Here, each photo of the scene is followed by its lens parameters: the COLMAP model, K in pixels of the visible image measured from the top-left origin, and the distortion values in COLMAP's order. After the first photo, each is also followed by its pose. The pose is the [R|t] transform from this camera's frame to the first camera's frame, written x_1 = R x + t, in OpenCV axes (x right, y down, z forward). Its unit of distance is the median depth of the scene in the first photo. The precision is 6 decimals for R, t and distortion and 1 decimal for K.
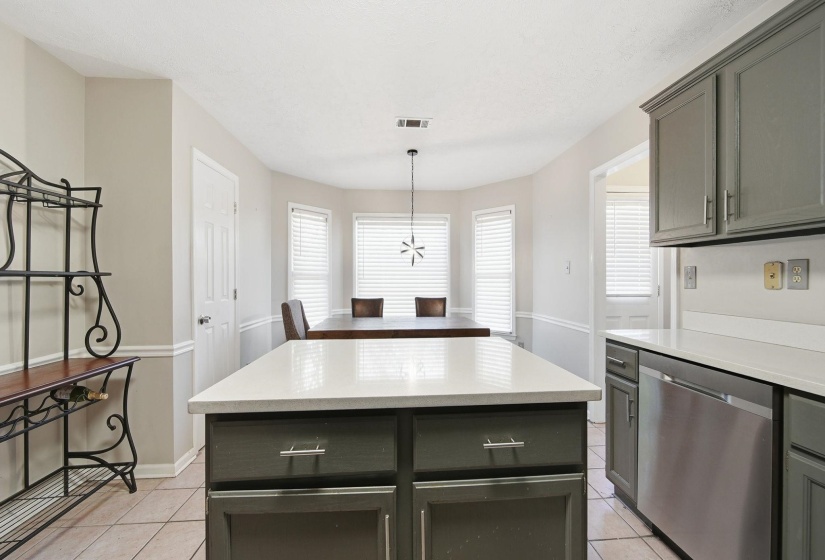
lens RADIAL K [[297.5, 0, 411.3], [0, 297.5, 281.0], [0, 0, 1]] dist [-0.001315, -0.000856]
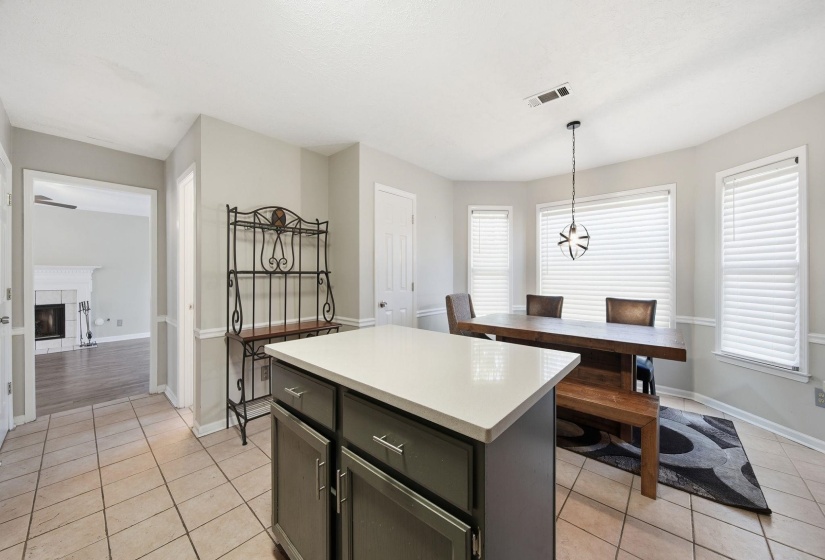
lens RADIAL K [[297.5, 0, 416.3], [0, 297.5, 273.7], [0, 0, 1]] dist [-0.001315, -0.000856]
pose [[0.706984, 0.000768, -0.707229, 0.310096], [-0.004395, 0.999985, -0.003307, -0.007161], [0.707216, 0.005446, 0.706977, 0.100353]]
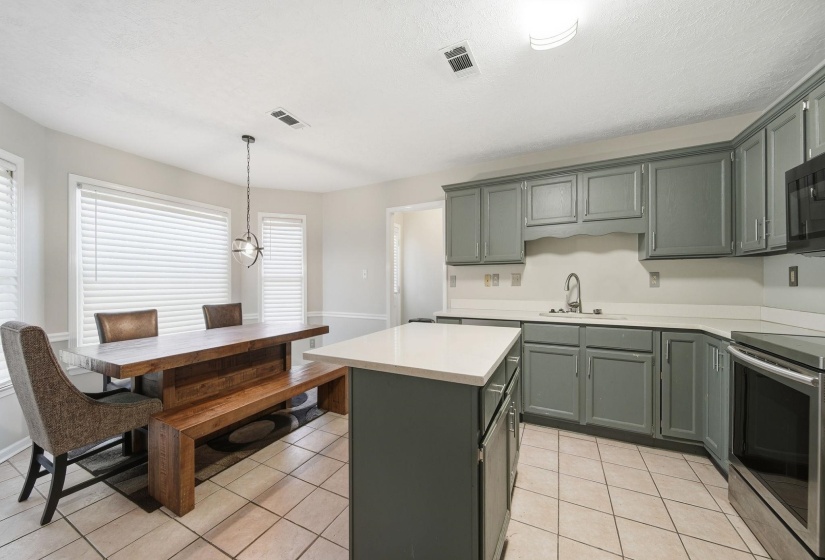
lens RADIAL K [[297.5, 0, 411.3], [0, 297.5, 281.5], [0, 0, 1]] dist [-0.001315, -0.000856]
pose [[0.518754, 0.003542, 0.854916, -0.544676], [0.008496, 0.999921, -0.009299, 0.003409], [-0.854882, 0.012087, 0.518682, 0.144196]]
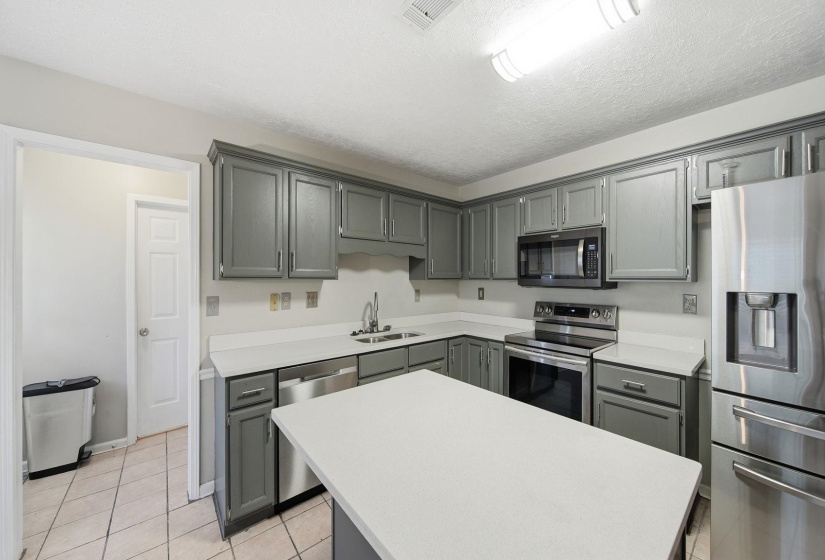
lens RADIAL K [[297.5, 0, 411.6], [0, 297.5, 279.3], [0, 0, 1]] dist [-0.001315, -0.000856]
pose [[-0.575100, 0.002507, 0.818079, -0.279147], [0.005837, 0.999982, 0.001039, -0.069912], [-0.818062, 0.005373, -0.575104, 0.651481]]
